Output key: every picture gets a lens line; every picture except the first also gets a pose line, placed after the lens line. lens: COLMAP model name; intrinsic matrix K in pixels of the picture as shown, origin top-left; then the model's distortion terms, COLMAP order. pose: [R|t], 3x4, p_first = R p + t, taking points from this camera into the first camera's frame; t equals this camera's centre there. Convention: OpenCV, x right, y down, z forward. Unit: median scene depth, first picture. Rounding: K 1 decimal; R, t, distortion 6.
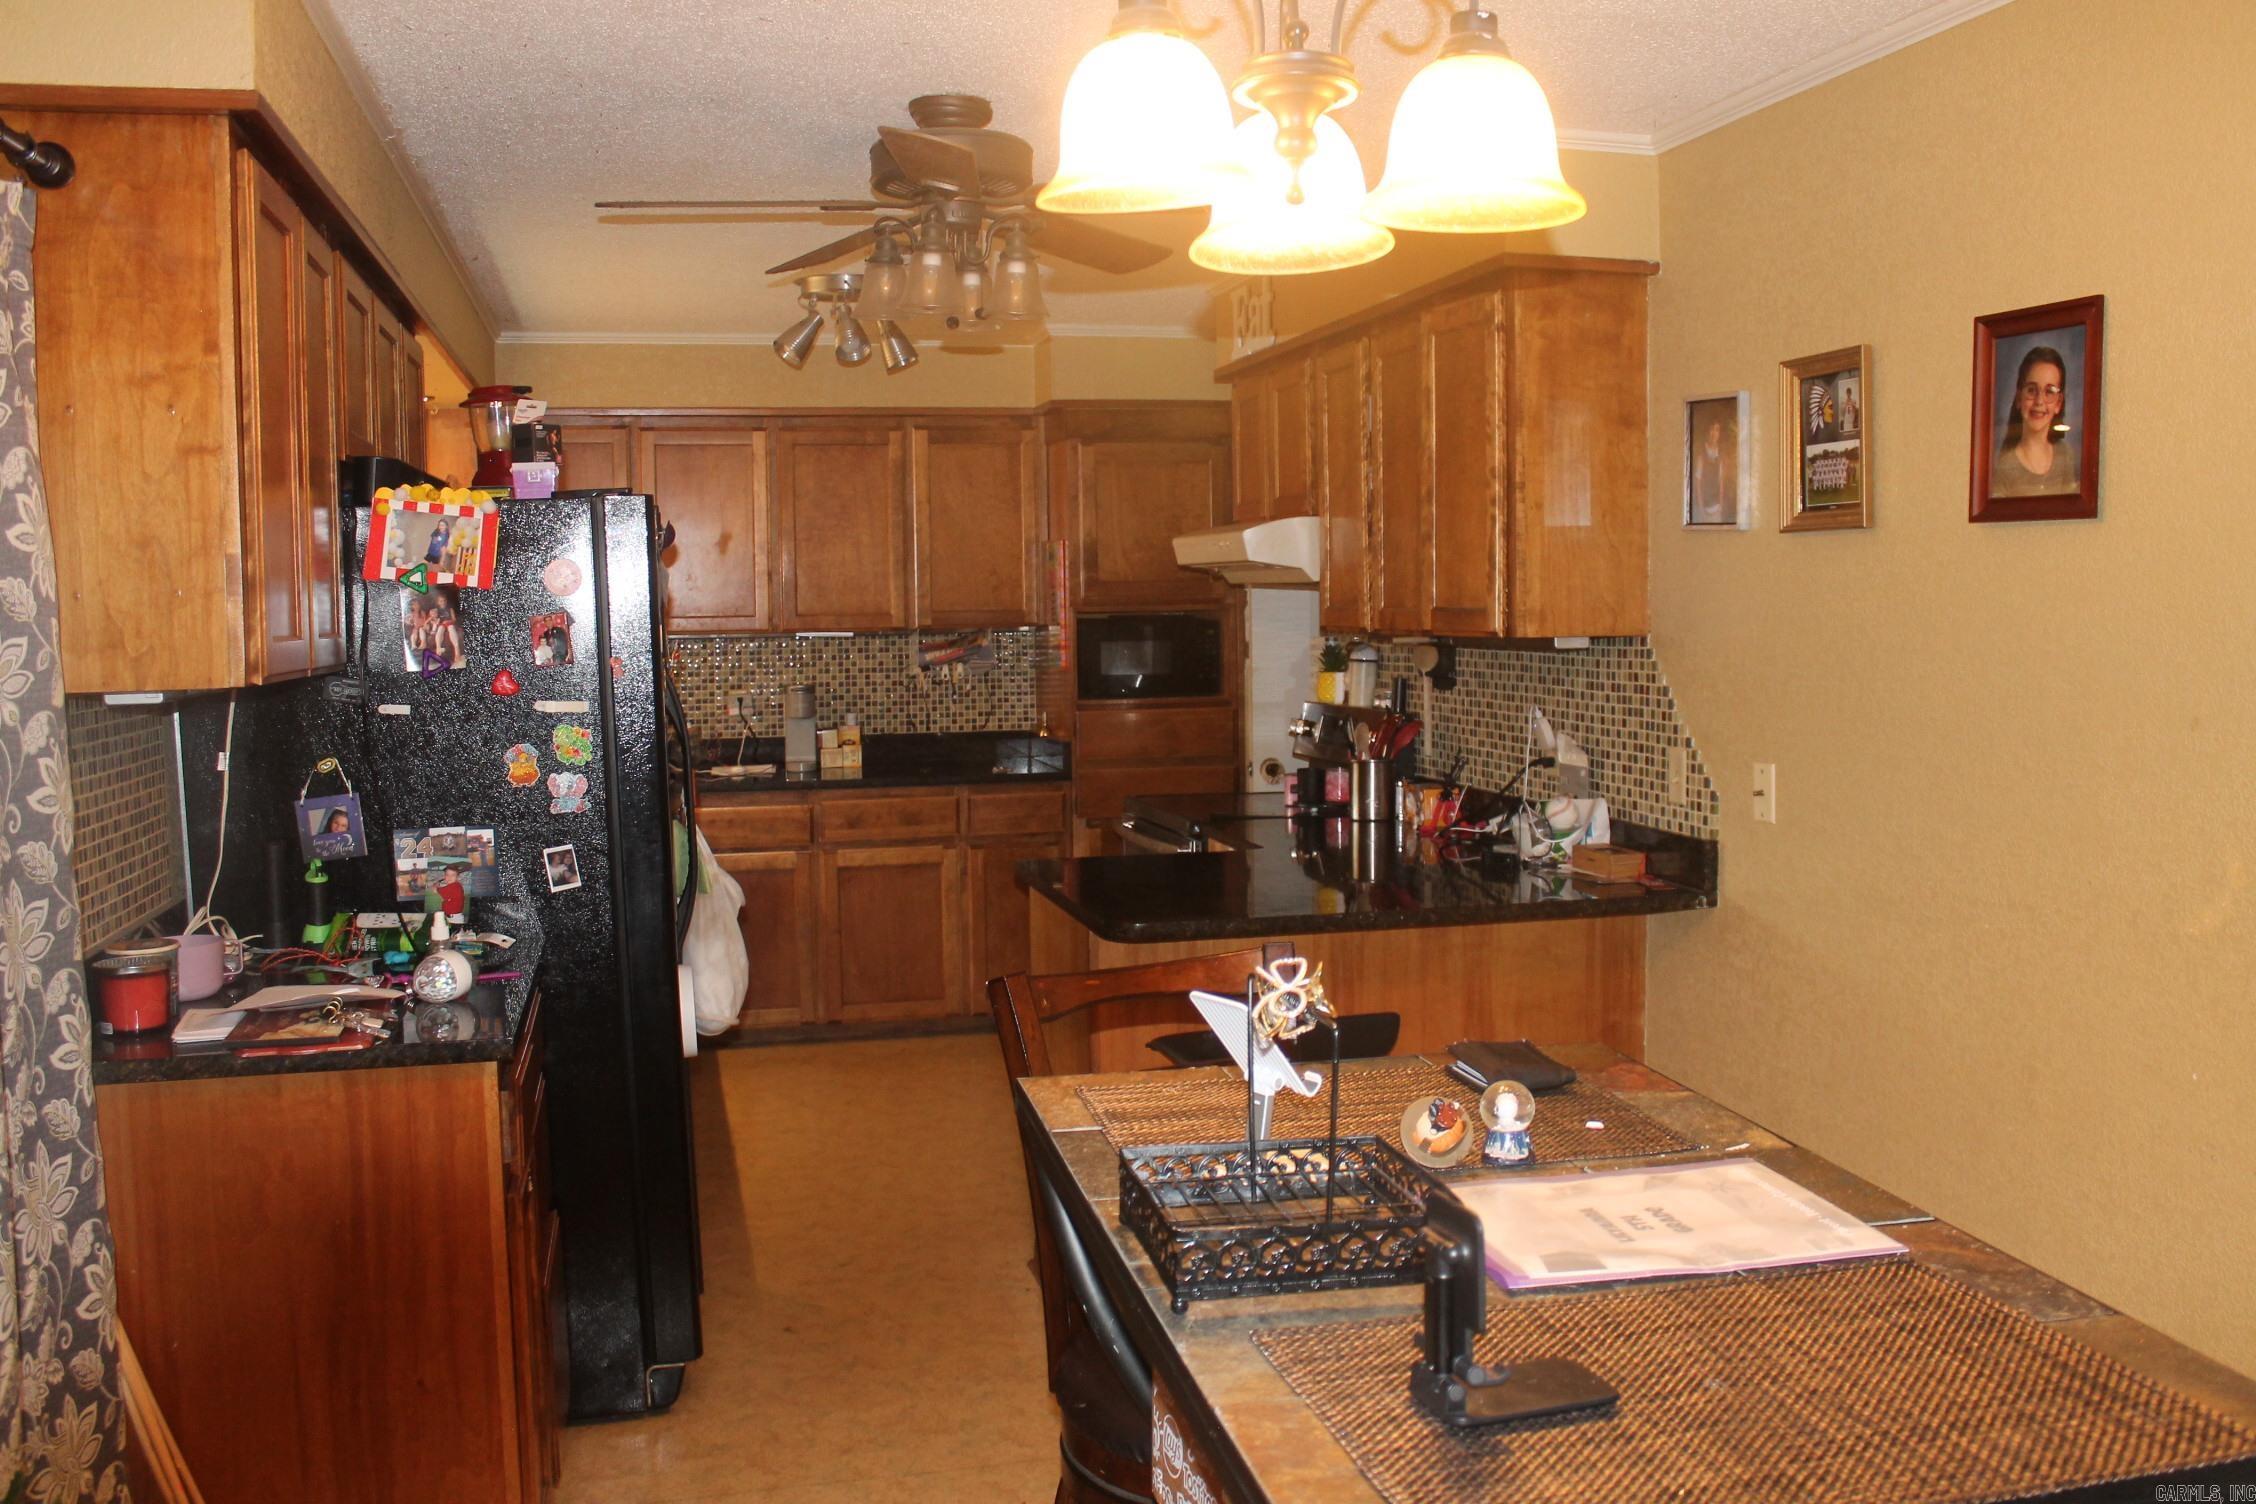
lens RADIAL K [[1970.6, 0, 1128.0], [0, 1970.6, 752.0], [0, 0, 1]] dist [-0.168372, 0.159661]
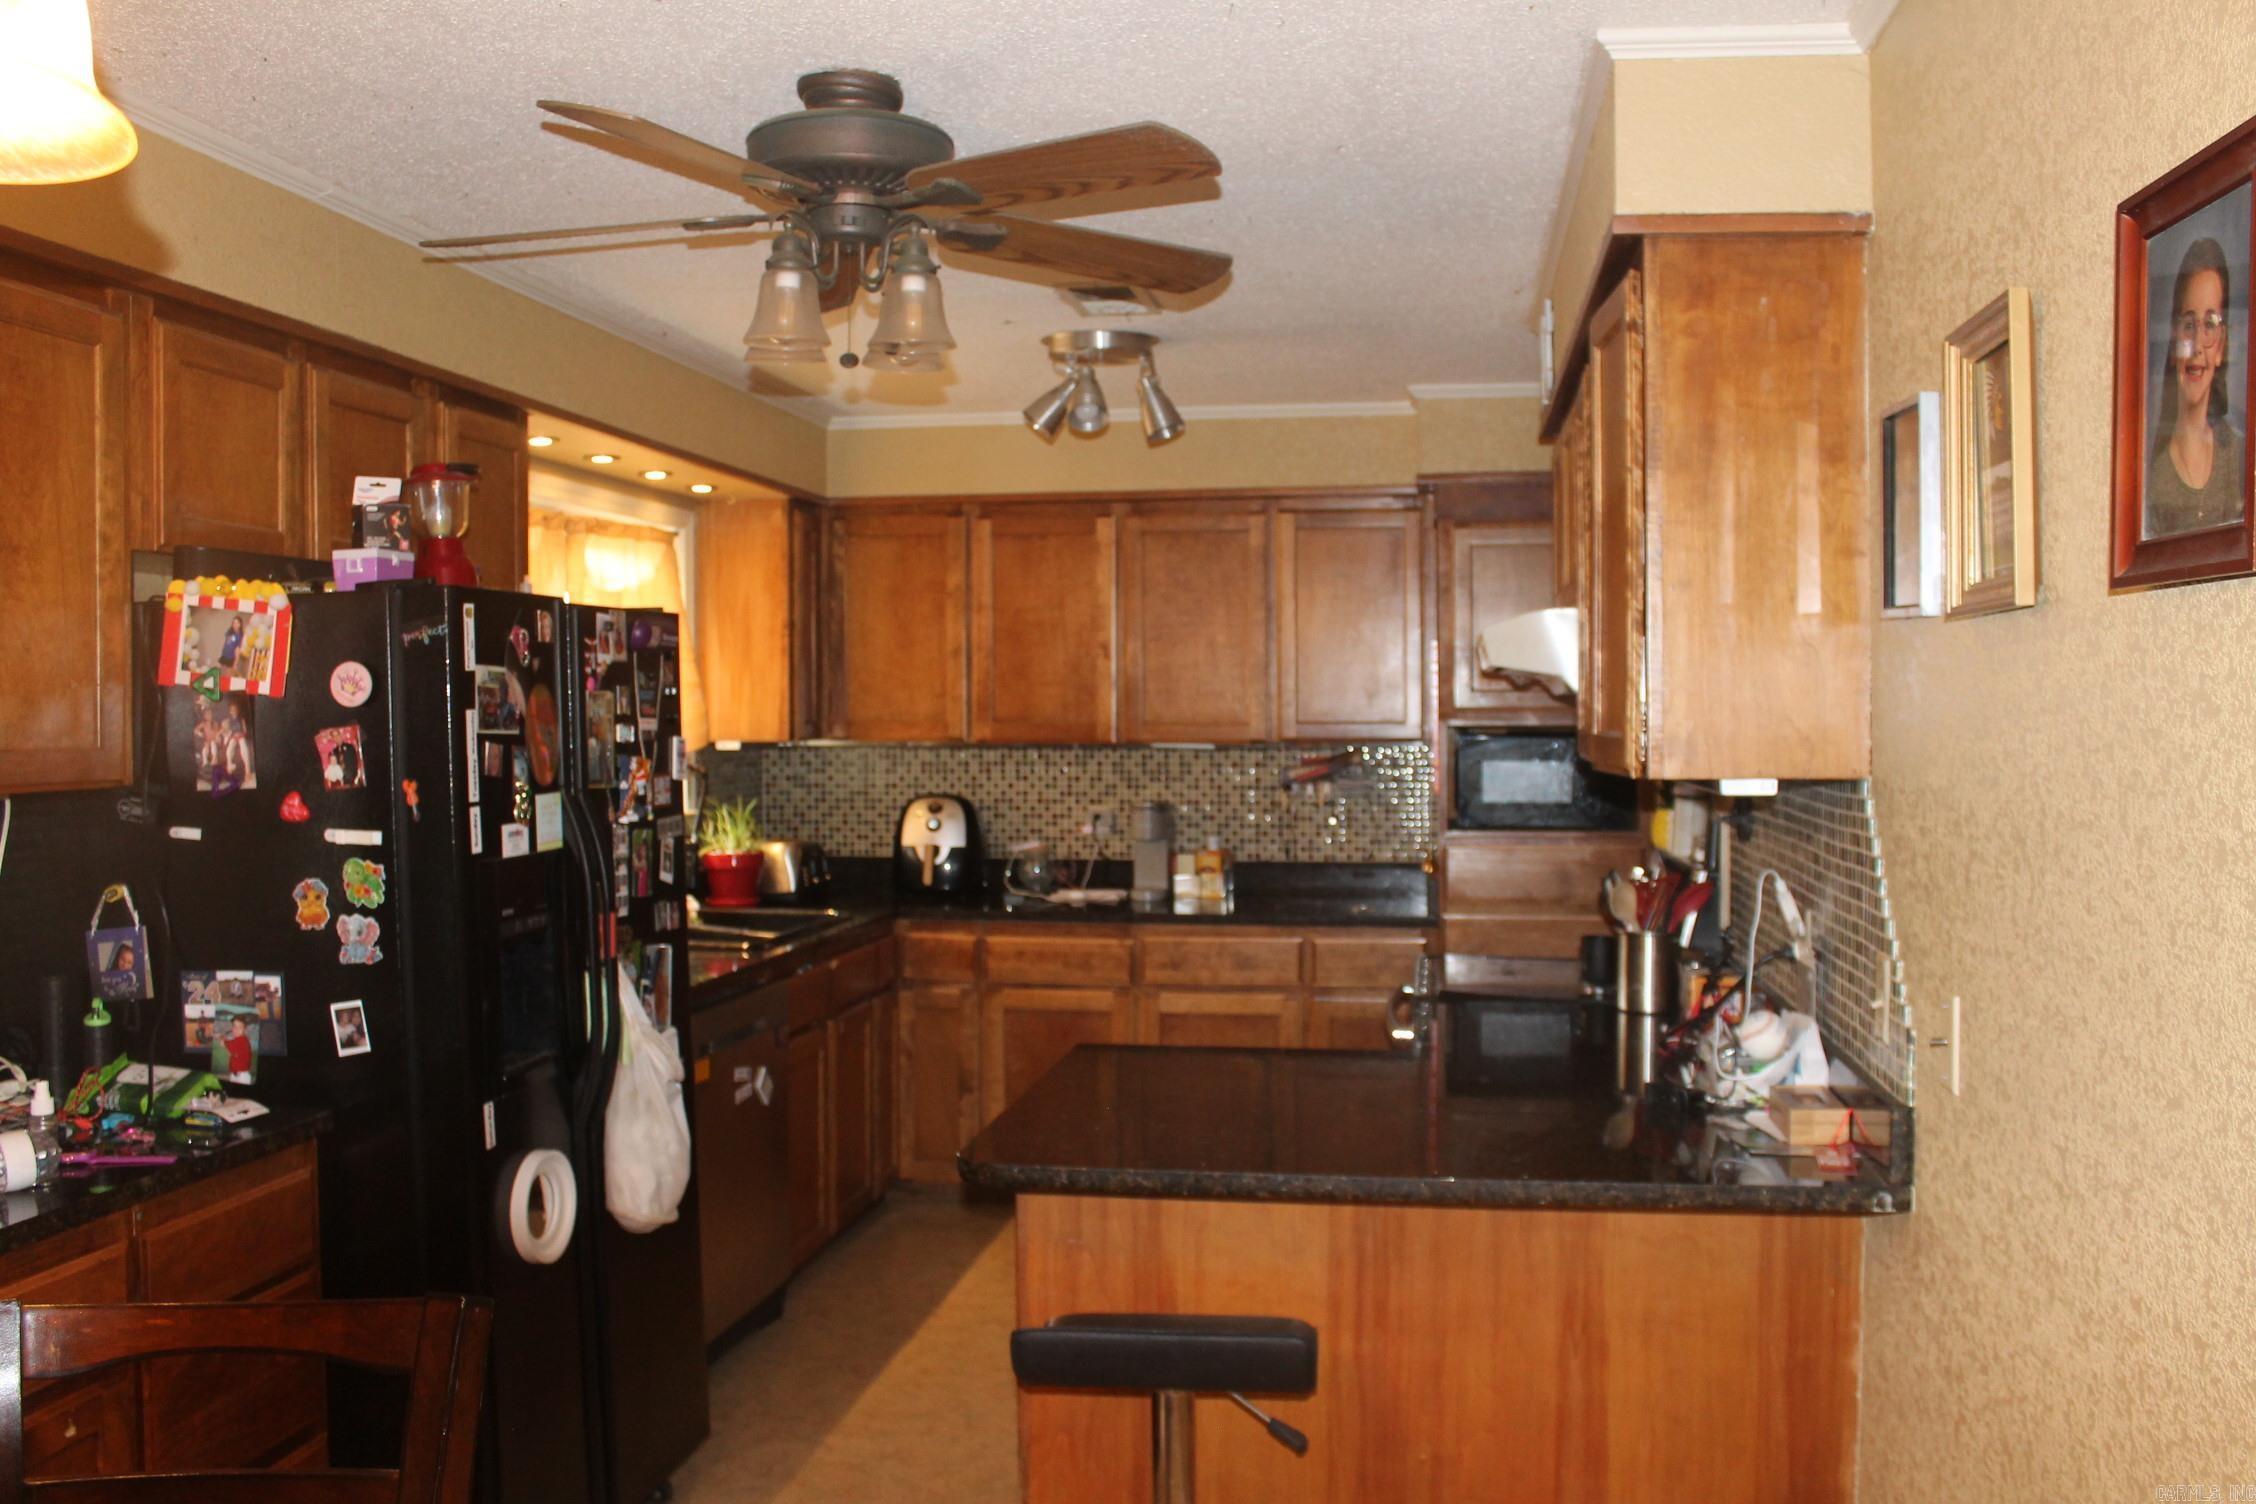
lens RADIAL K [[1970.6, 0, 1128.0], [0, 1970.6, 752.0], [0, 0, 1]] dist [-0.168372, 0.159661]
pose [[0.922525, 0.018726, -0.385483, 0.273107], [-0.038368, 0.998324, -0.043324, -0.029591], [0.384026, 0.054758, 0.921697, 0.285859]]
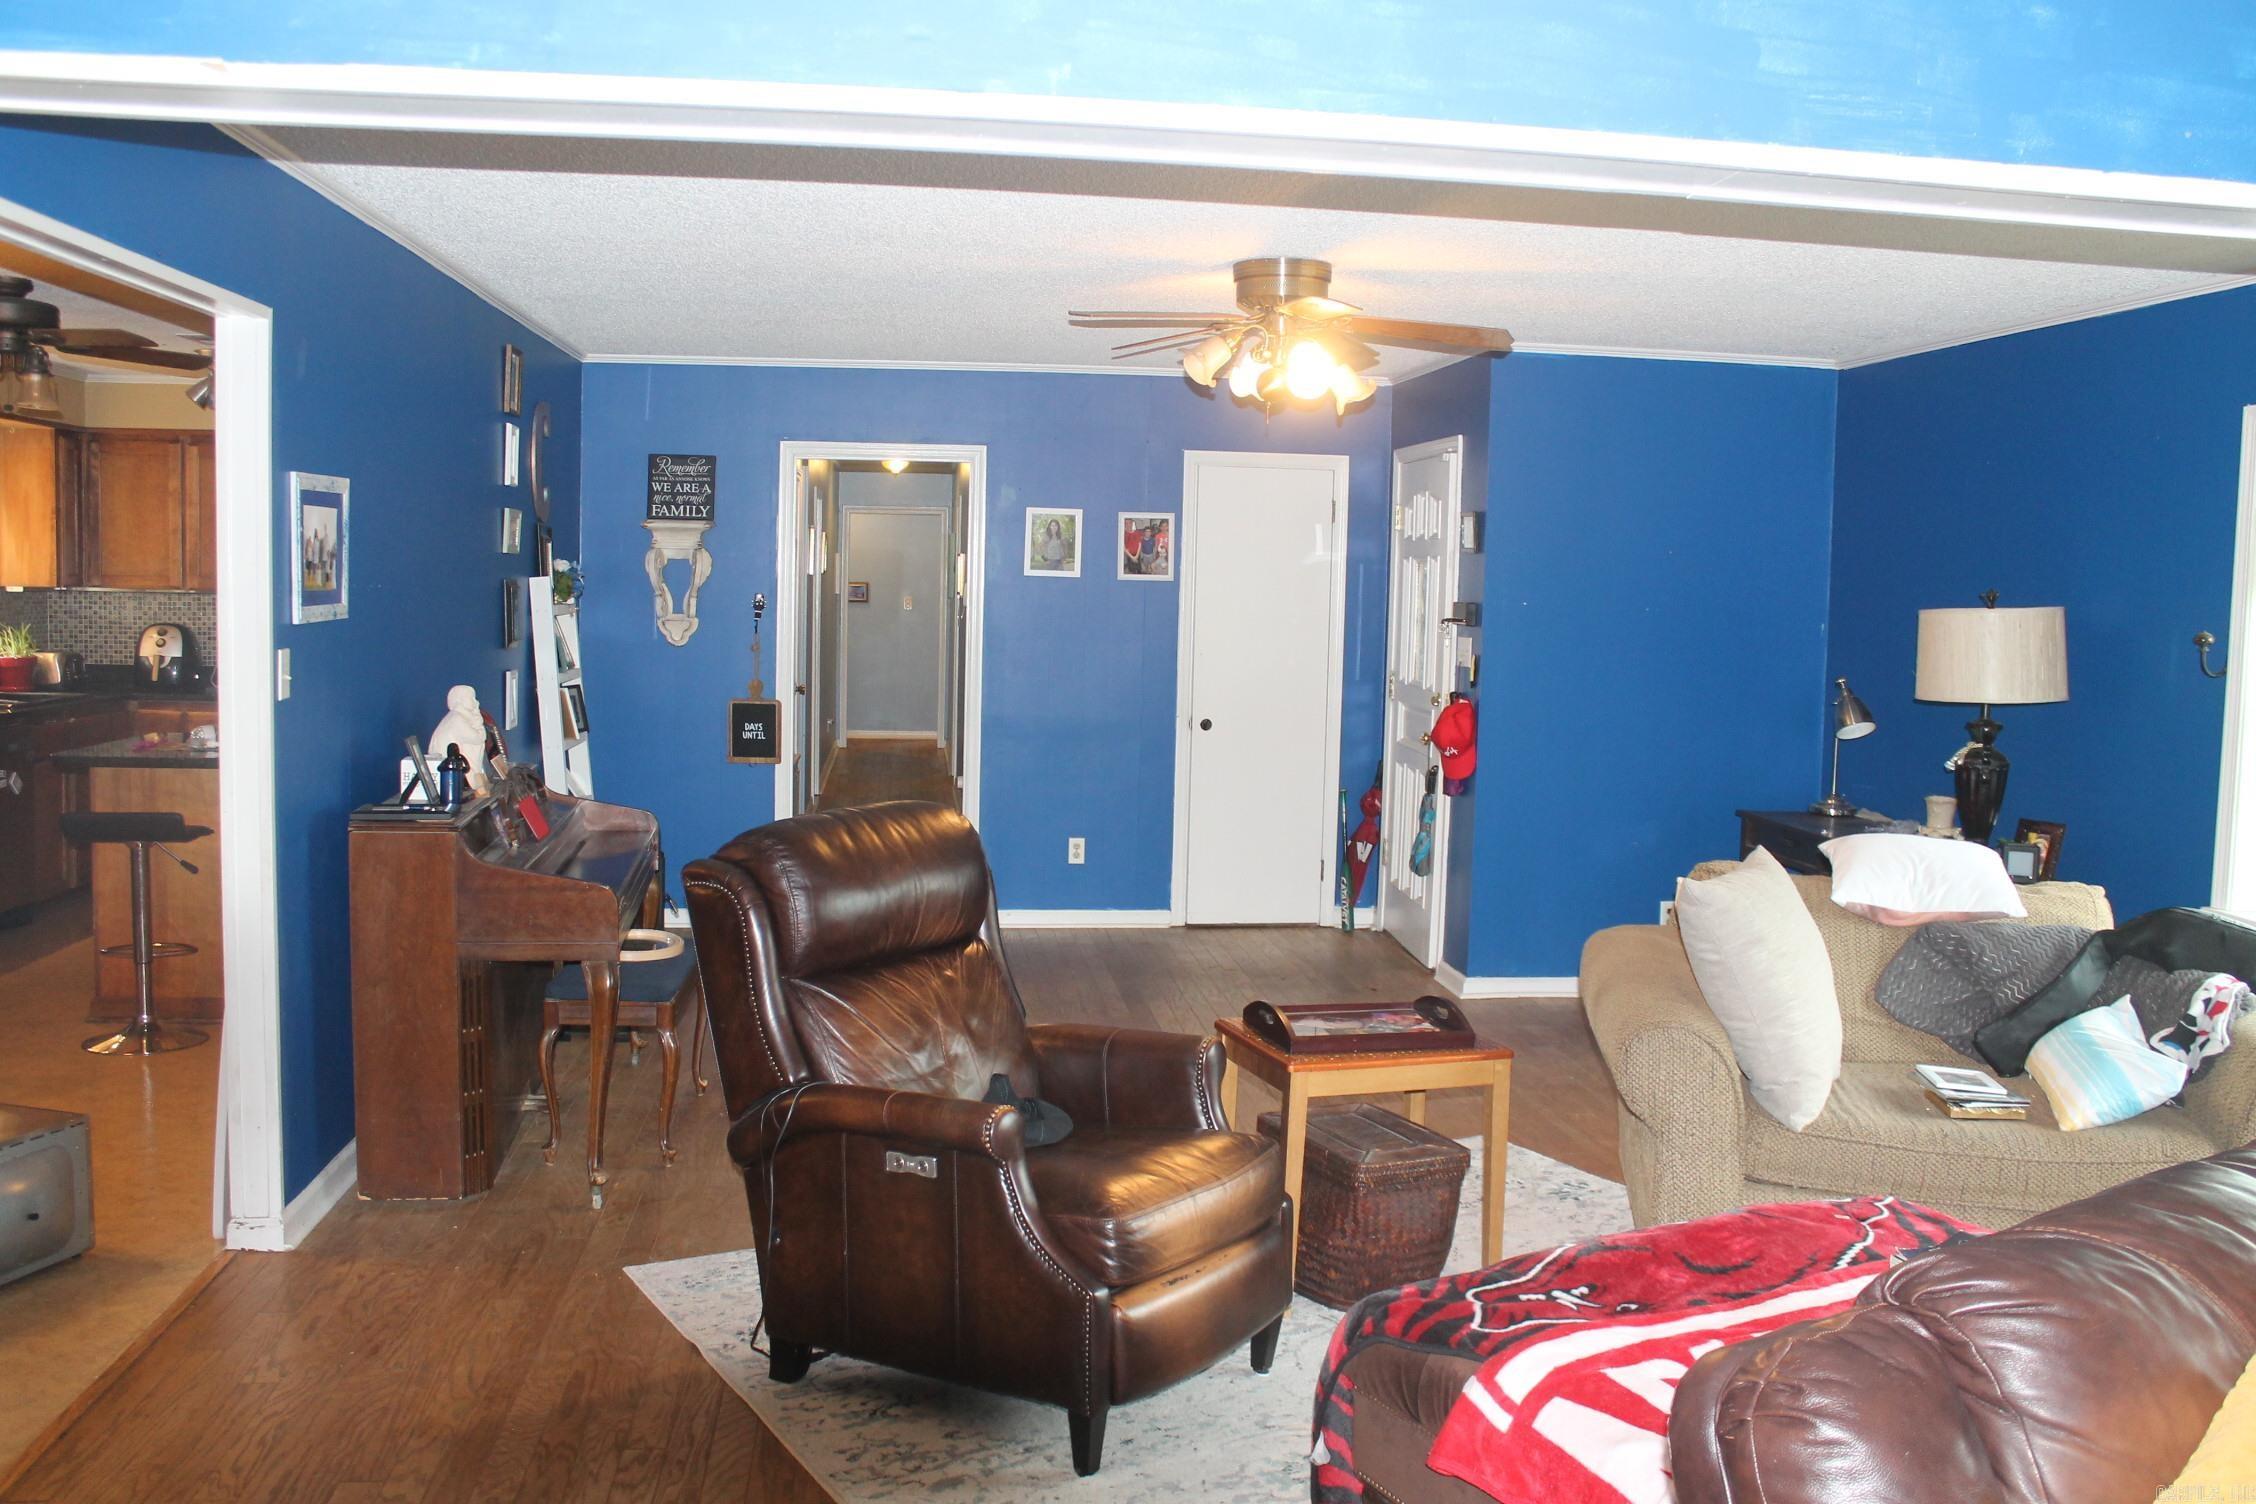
lens RADIAL K [[1970.6, 0, 1128.0], [0, 1970.6, 752.0], [0, 0, 1]] dist [-0.168372, 0.159661]
pose [[0.991665, 0.047232, -0.119870, 0.955932], [-0.046369, 0.998875, 0.009976, 0.019100], [0.120207, -0.004335, 0.992739, -0.469331]]
